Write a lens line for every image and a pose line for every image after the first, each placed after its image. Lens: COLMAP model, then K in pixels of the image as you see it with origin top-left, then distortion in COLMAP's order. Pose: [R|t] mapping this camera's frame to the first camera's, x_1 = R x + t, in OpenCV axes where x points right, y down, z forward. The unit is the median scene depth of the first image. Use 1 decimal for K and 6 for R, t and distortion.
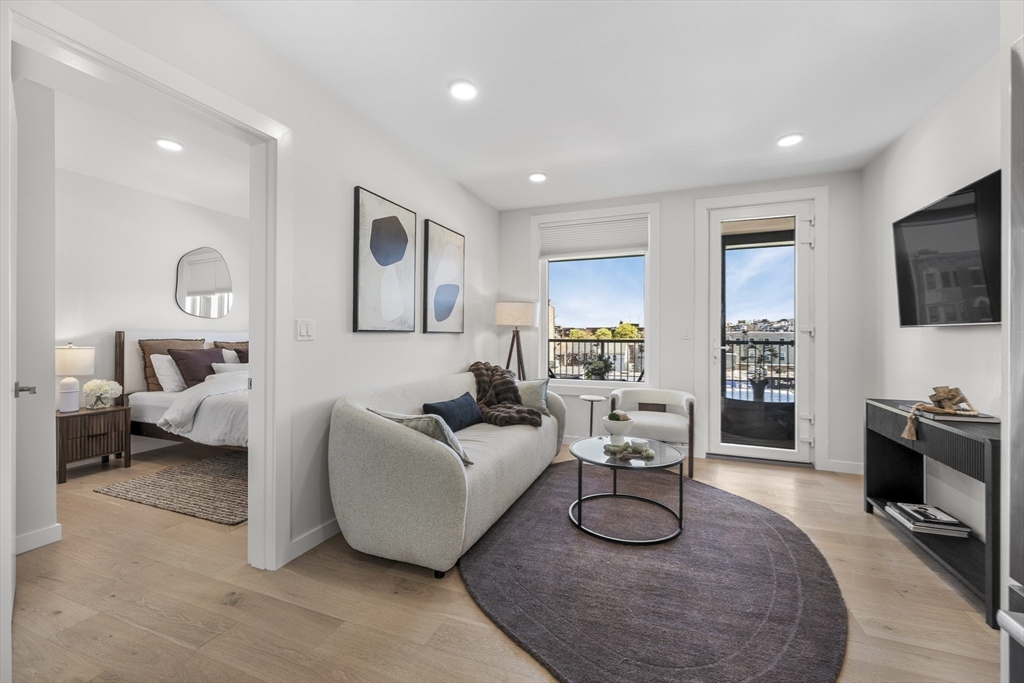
lens RADIAL K [[405.6, 0, 516.9], [0, 405.6, 335.4], [0, 0, 1]] dist [-0.001055, -0.000217]
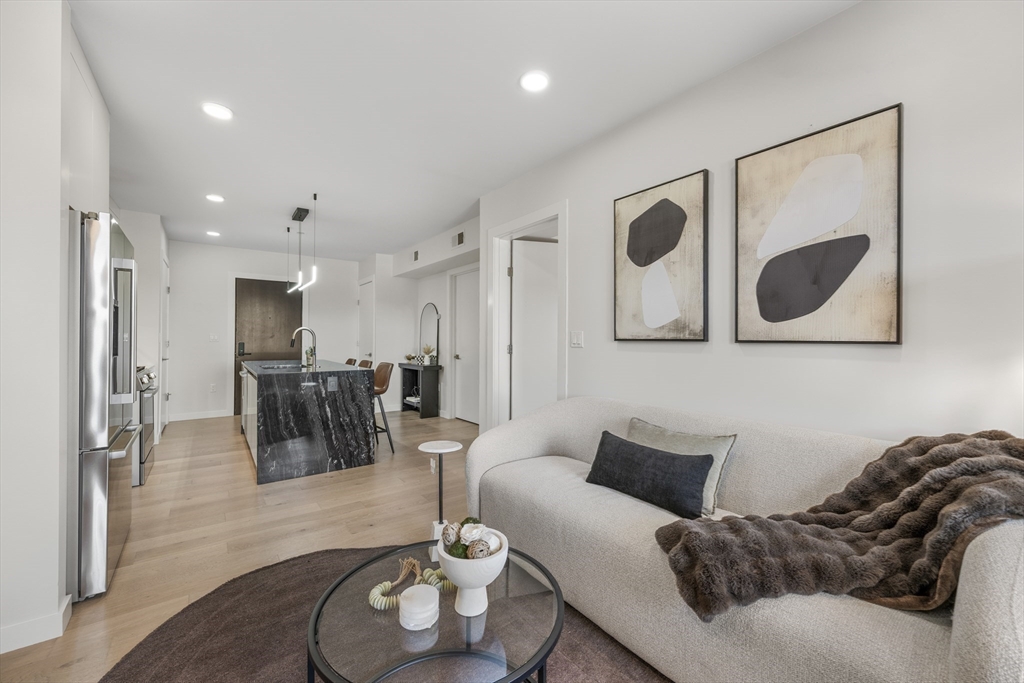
lens RADIAL K [[405.6, 0, 516.9], [0, 405.6, 335.4], [0, 0, 1]] dist [-0.001055, -0.000217]
pose [[-0.532218, -0.016325, -0.846450, 0.520384], [-0.010934, 0.999863, -0.012409, -0.005806], [0.846537, 0.002651, -0.532324, 1.131175]]
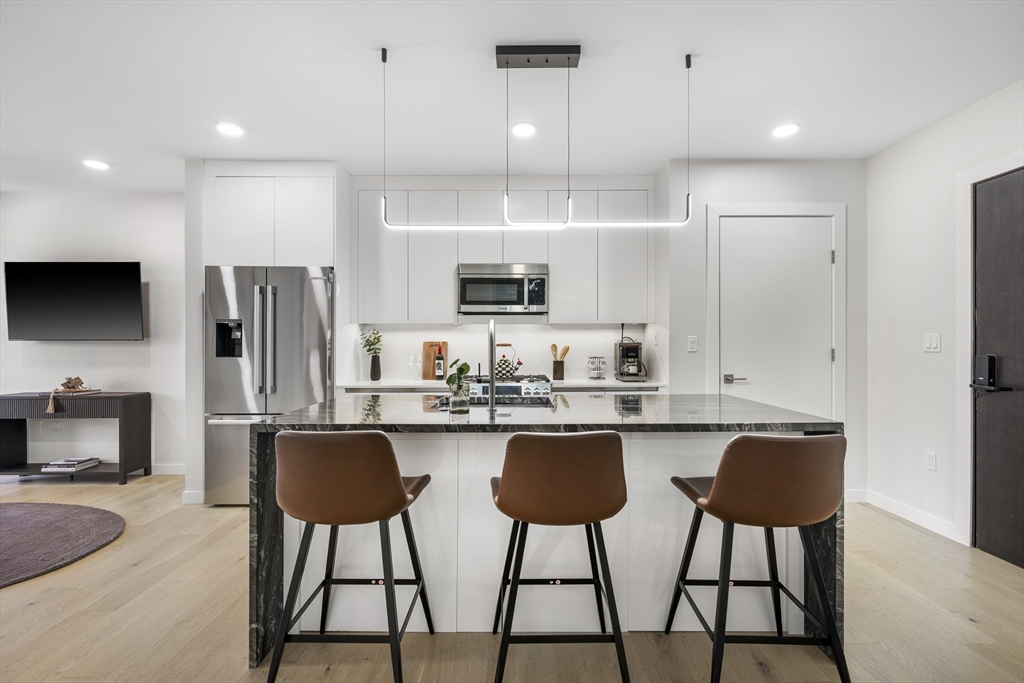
lens RADIAL K [[451.9, 0, 512.0], [0, 451.9, 341.5], [0, 0, 1]] dist [0.000041, -0.000161]
pose [[-0.353388, 0.001115, 0.935476, -0.960551], [0.003151, 0.999995, -0.000001, -0.009071], [-0.935472, 0.002947, -0.353390, -0.036681]]
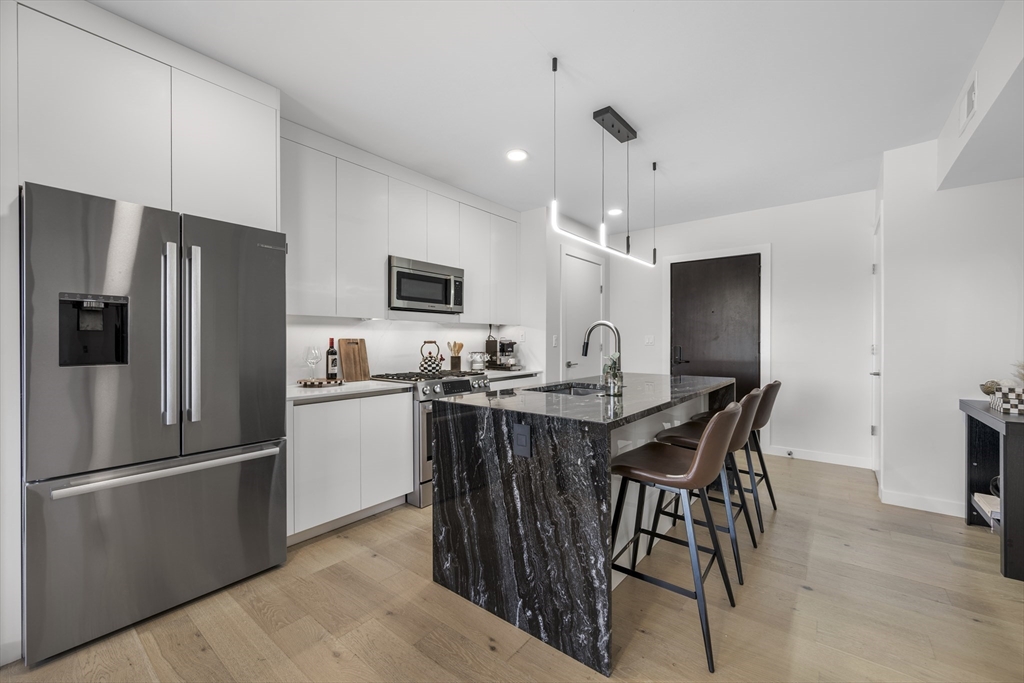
lens RADIAL K [[408.7, 0, 509.0], [0, 408.7, 342.3], [0, 0, 1]] dist [-0.001991, -0.000064]
pose [[-0.950367, -0.003868, 0.311106, -0.360822], [-0.001487, 0.999968, 0.007891, -0.008077], [-0.311126, 0.007036, -0.950343, 0.562473]]
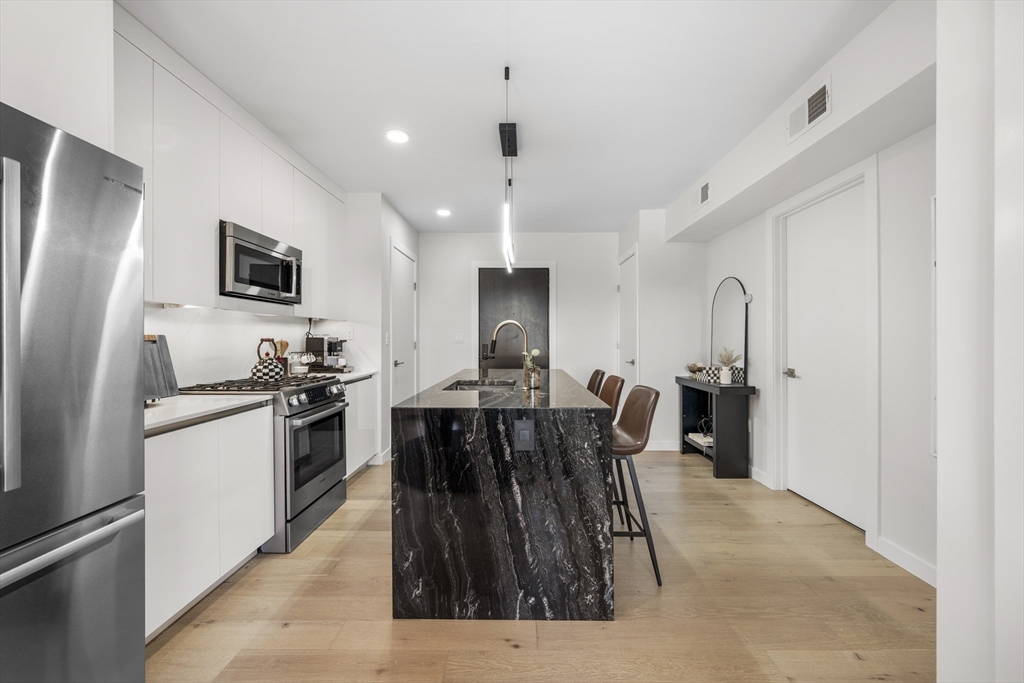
lens RADIAL K [[415.8, 0, 515.5], [0, 415.8, 338.6], [0, 0, 1]] dist [-0.001216, -0.000212]
pose [[-0.939797, -0.005167, -0.341695, 0.004327], [-0.006252, 0.999978, 0.002074, -0.007560], [0.341677, 0.004086, -0.939809, 0.573288]]
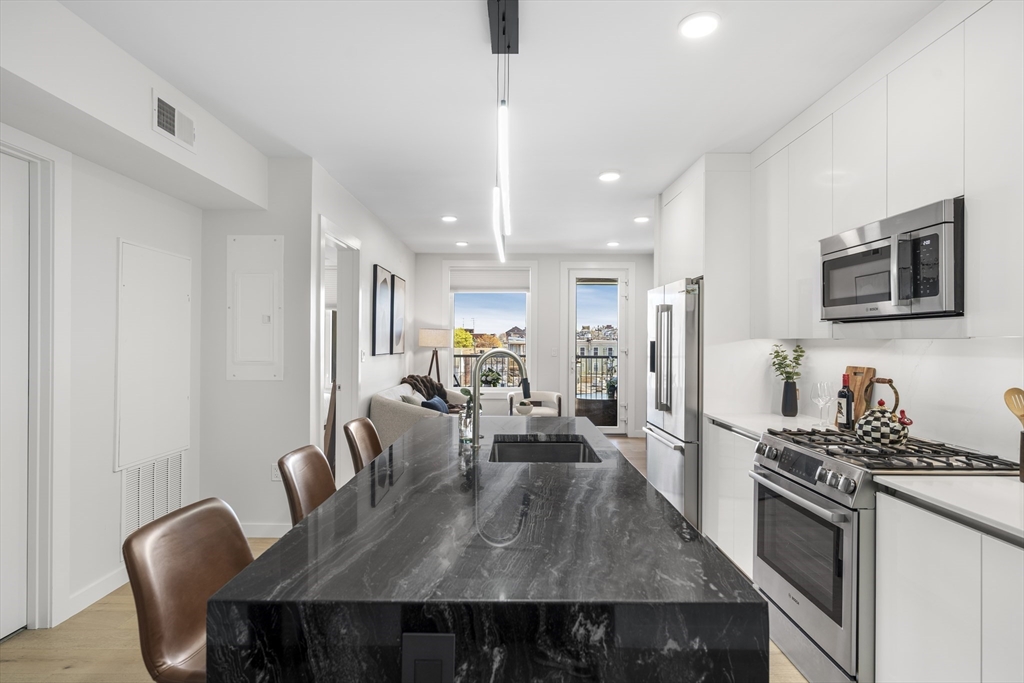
lens RADIAL K [[524.5, 0, 512.0], [0, 524.5, 341.5], [0, 0, 1]] dist [0.000089, -0.000003]
pose [[0.933549, 0.004105, 0.358426, -0.536164], [-0.002982, 0.999989, -0.003685, -0.049326], [-0.358437, 0.002371, 0.933551, -0.947395]]
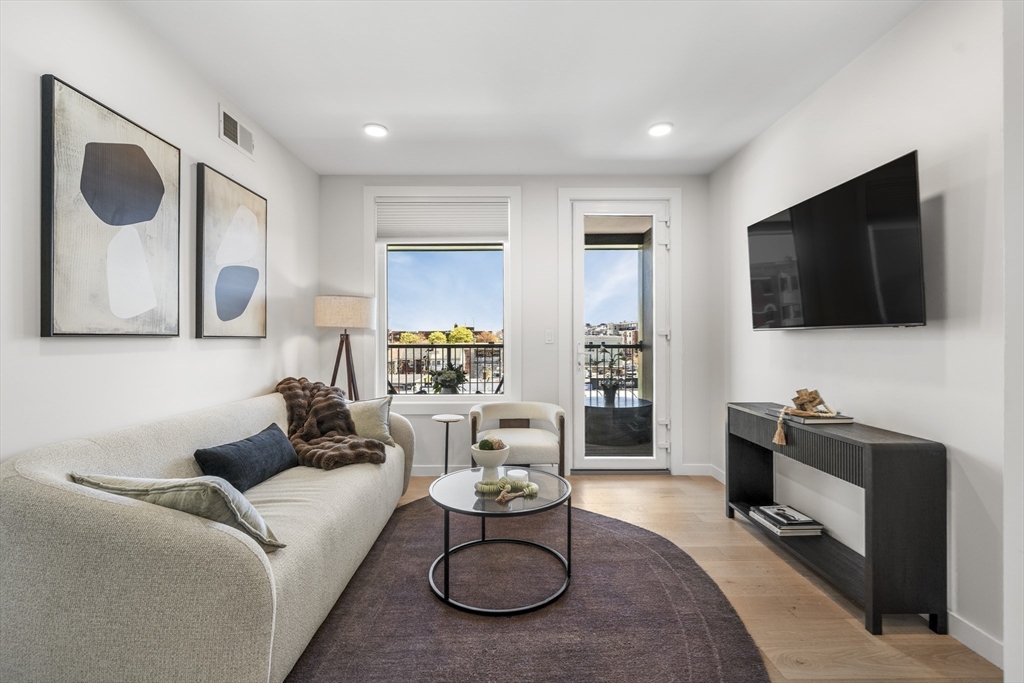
lens RADIAL K [[442.5, 0, 508.6], [0, 442.5, 341.4], [0, 0, 1]] dist [0.001750, 0.000264]
pose [[0.932231, -0.006668, 0.361802, -0.023039], [0.005310, 0.999975, 0.004746, -0.001364], [-0.361824, -0.002503, 0.932243, 0.172304]]
